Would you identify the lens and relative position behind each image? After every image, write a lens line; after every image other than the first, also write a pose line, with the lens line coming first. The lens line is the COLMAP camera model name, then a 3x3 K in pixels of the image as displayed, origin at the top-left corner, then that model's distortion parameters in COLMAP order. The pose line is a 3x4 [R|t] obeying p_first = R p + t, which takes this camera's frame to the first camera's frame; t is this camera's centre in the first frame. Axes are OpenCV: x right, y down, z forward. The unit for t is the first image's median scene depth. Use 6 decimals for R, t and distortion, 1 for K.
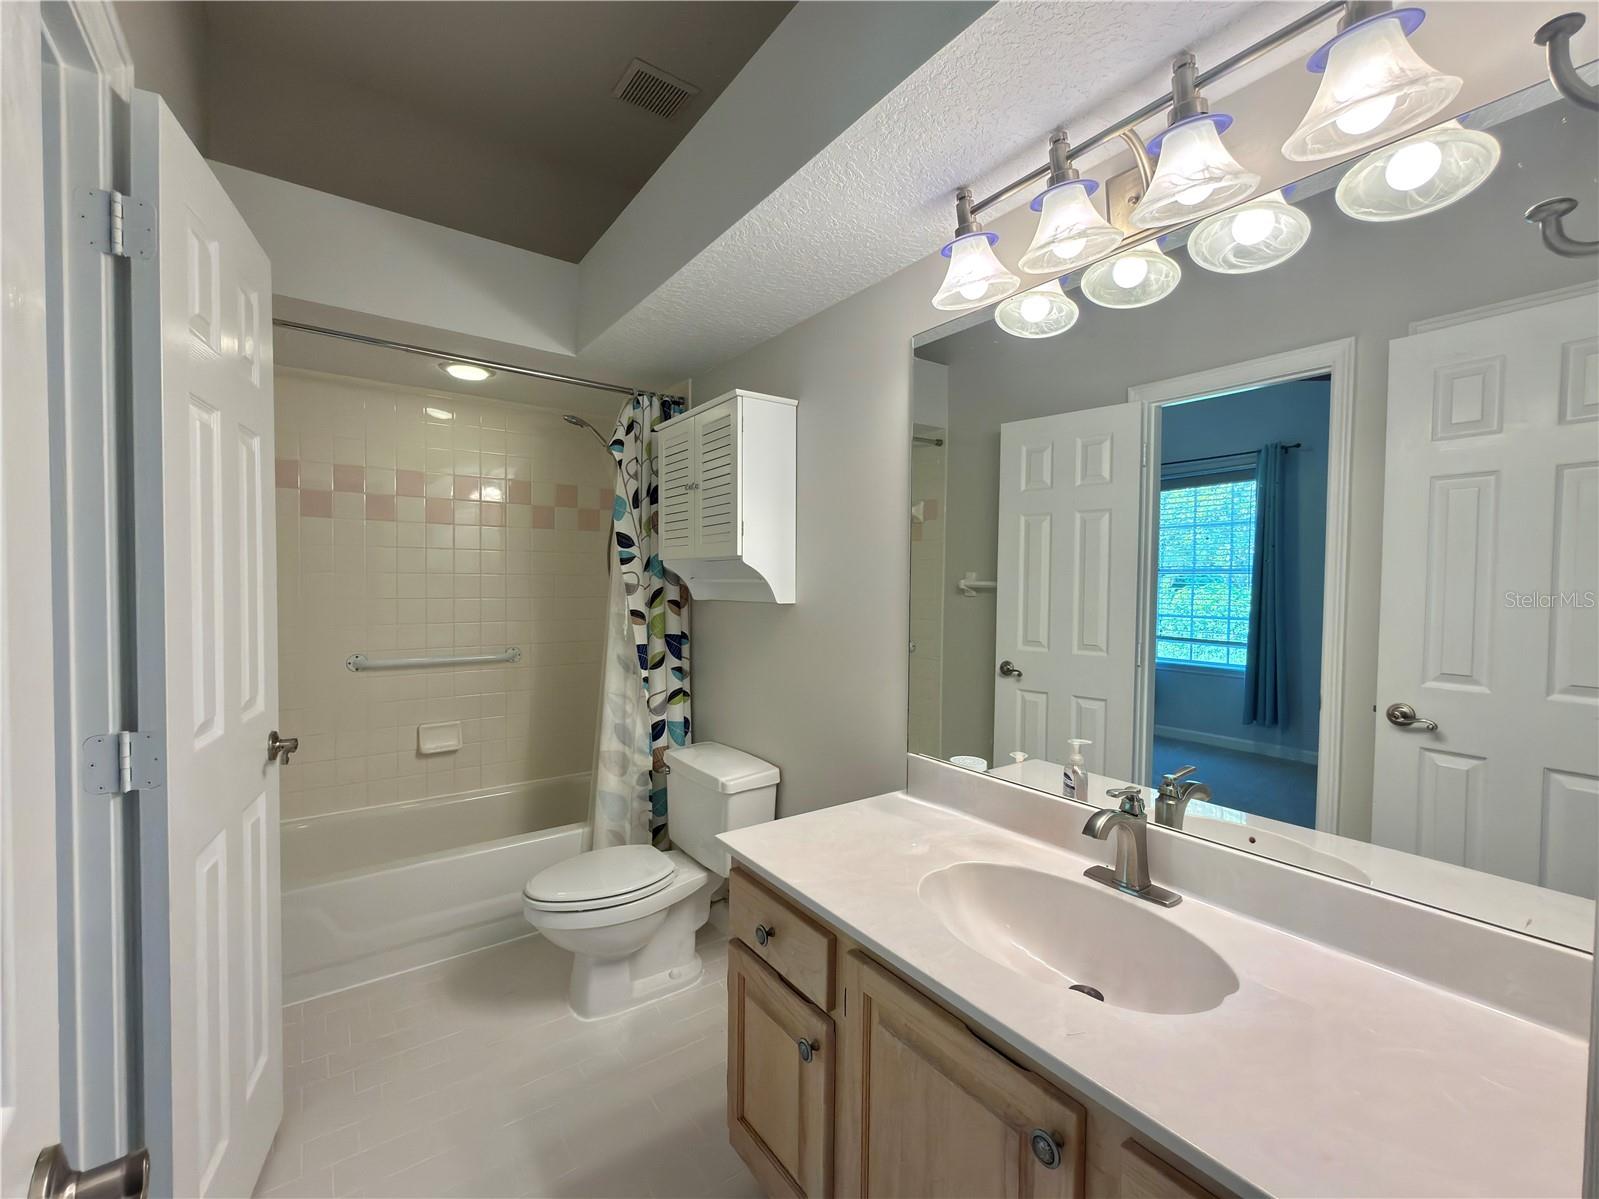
lens RADIAL K [[638.6, 0, 796.4], [0, 638.6, 597.2], [0, 0, 1]] dist [0.000916, 0.000173]
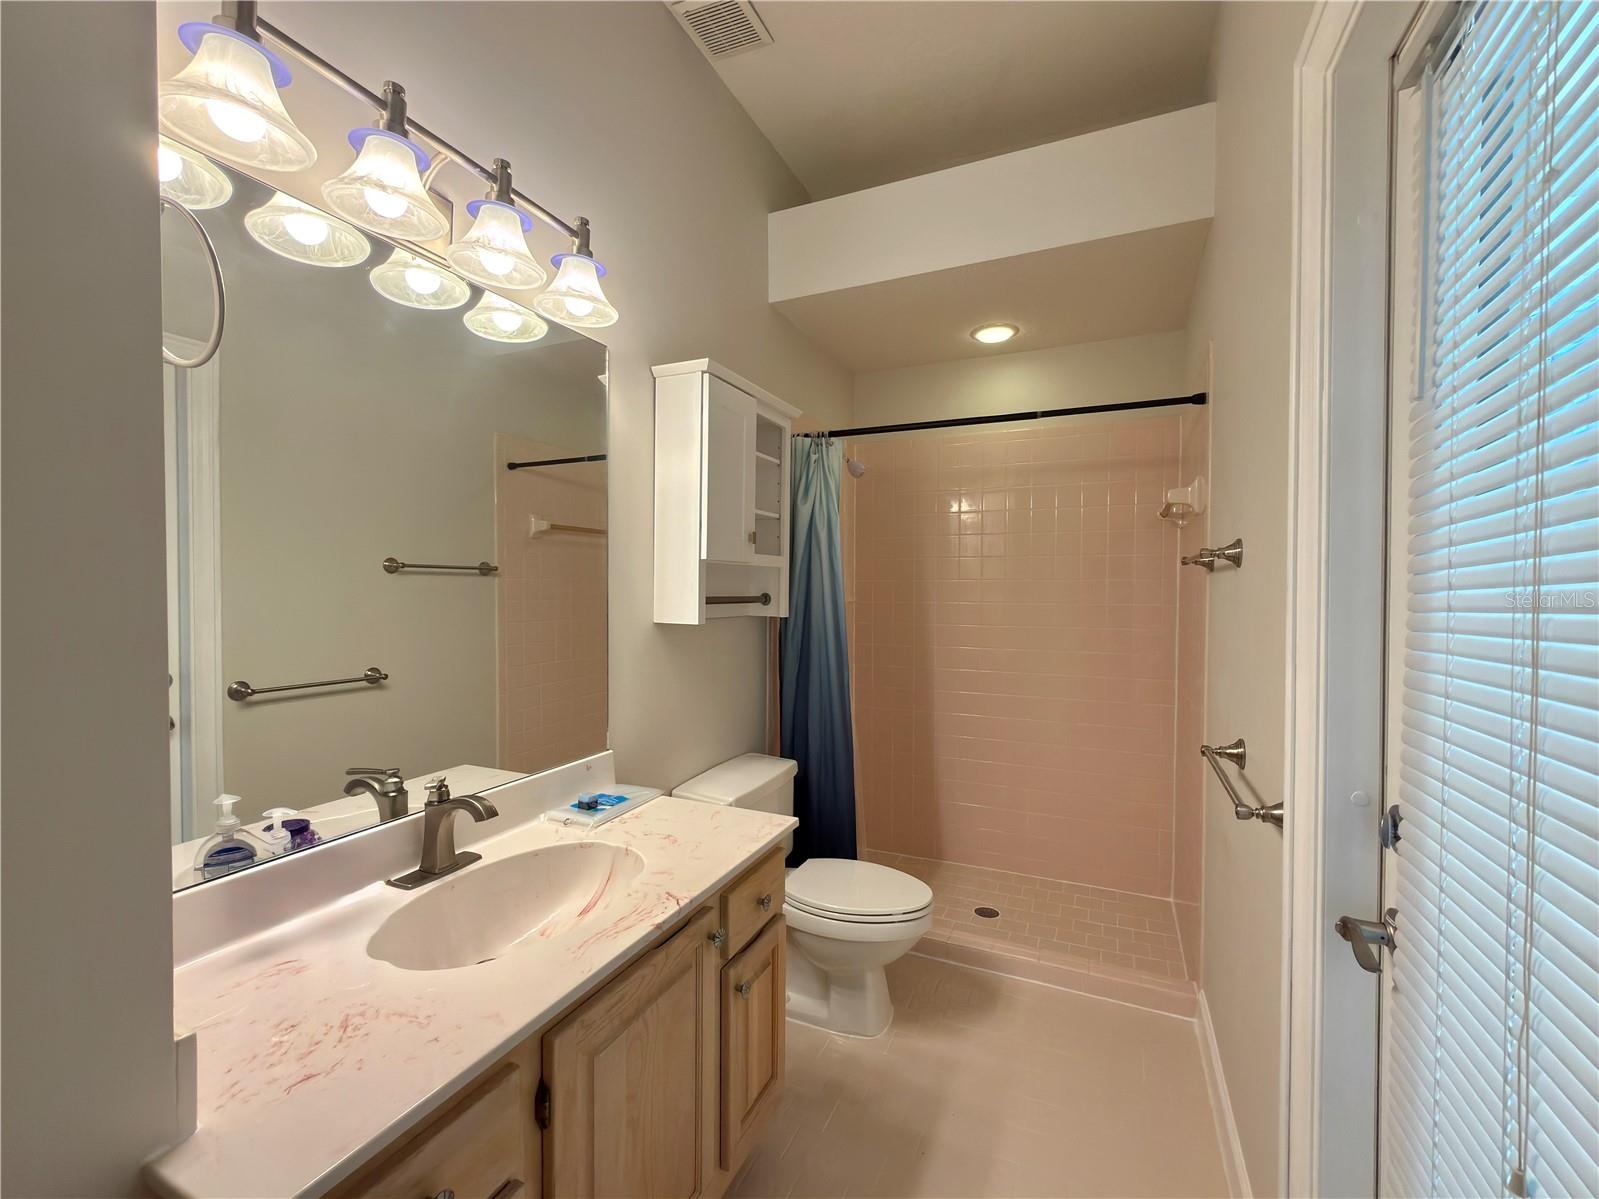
lens RADIAL K [[638.6, 0, 797.5], [0, 638.6, 603.5], [0, 0, 1]] dist [0.000916, 0.000173]
pose [[-0.500783, -0.009760, 0.865518, -0.654889], [0.016974, 0.999633, 0.021094, 0.000031], [-0.865406, 0.025255, -0.500434, 0.963047]]
